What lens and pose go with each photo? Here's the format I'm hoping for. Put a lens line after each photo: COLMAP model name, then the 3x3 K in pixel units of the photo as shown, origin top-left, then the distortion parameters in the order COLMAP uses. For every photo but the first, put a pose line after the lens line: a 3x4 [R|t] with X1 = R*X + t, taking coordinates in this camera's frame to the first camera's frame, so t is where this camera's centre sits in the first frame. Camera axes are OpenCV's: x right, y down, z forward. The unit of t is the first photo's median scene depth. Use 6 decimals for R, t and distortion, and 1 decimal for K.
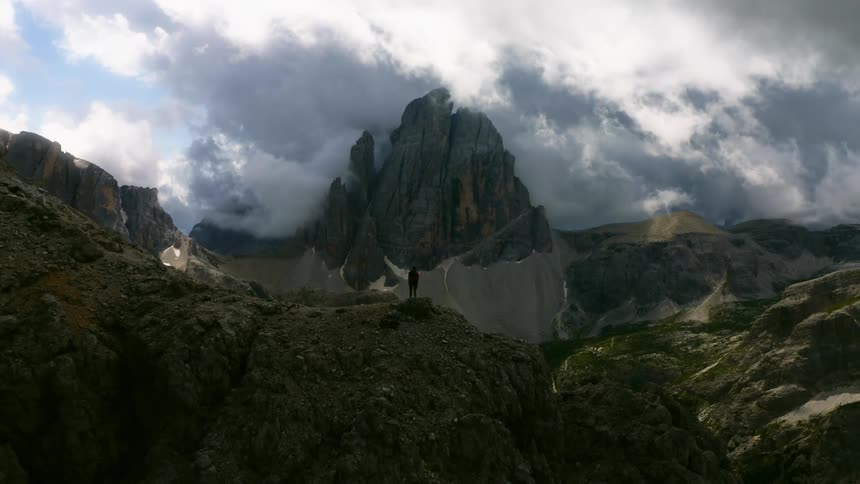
lens RADIAL K [[699.7, 0, 428.3], [0, 699.7, 253.0], [0, 0, 1]] dist [-0.168476, -0.002971]
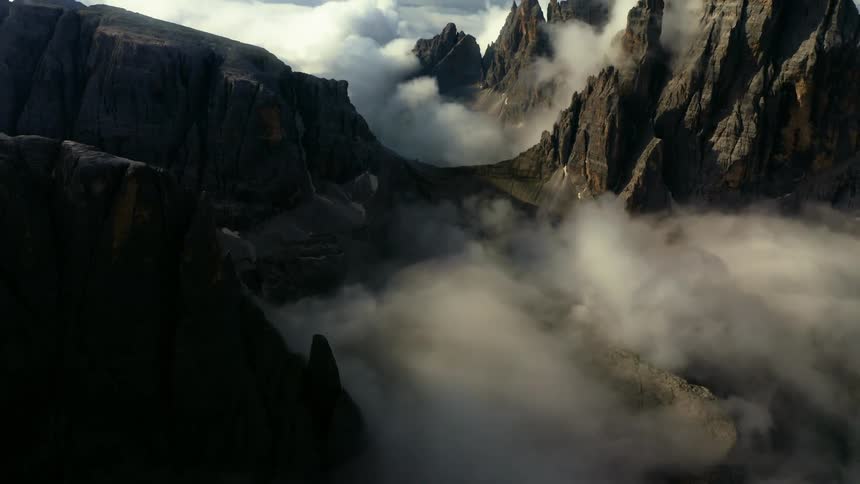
lens RADIAL K [[699.7, 0, 428.3], [0, 699.7, 253.0], [0, 0, 1]] dist [-0.168476, -0.002971]
pose [[0.954145, 0.131087, -0.269115, -0.111709], [-0.028003, 0.934161, 0.355750, -0.195735], [0.298031, -0.331901, 0.894997, 0.353010]]
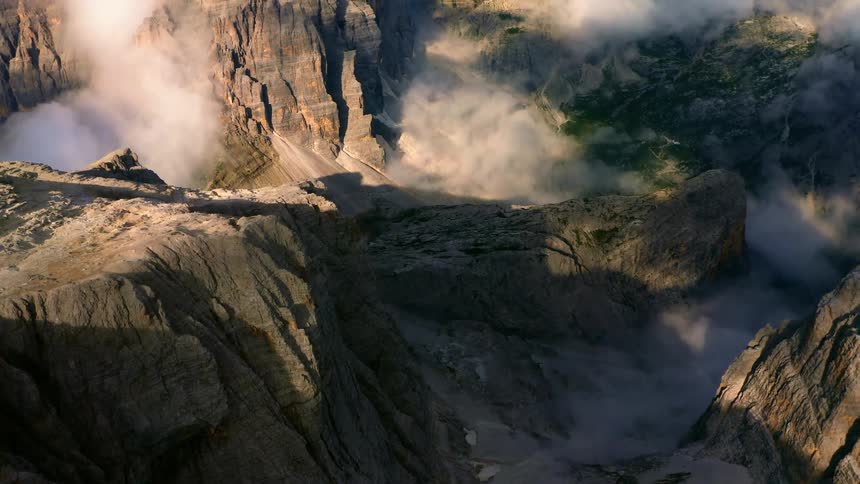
lens RADIAL K [[699.7, 0, 428.3], [0, 699.7, 253.0], [0, 0, 1]] dist [-0.168476, -0.002971]
pose [[0.401836, -0.494538, 0.770688, -0.665936], [0.063471, 0.854645, 0.515319, -0.227778], [-0.913509, -0.158157, 0.374816, 0.771270]]
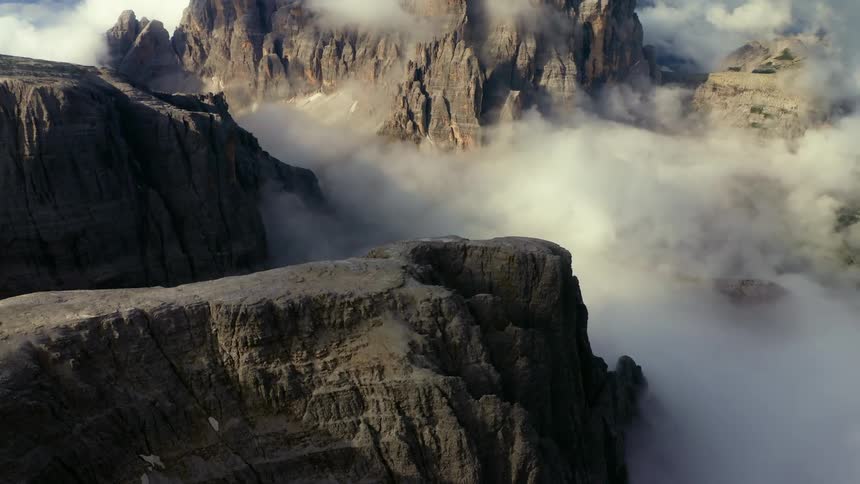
lens RADIAL K [[699.7, 0, 428.3], [0, 699.7, 253.0], [0, 0, 1]] dist [-0.168476, -0.002971]
pose [[0.911601, -0.183910, 0.367642, -0.509426], [0.016490, 0.909981, 0.414321, -0.219533], [-0.410745, -0.371633, 0.832573, 0.426153]]
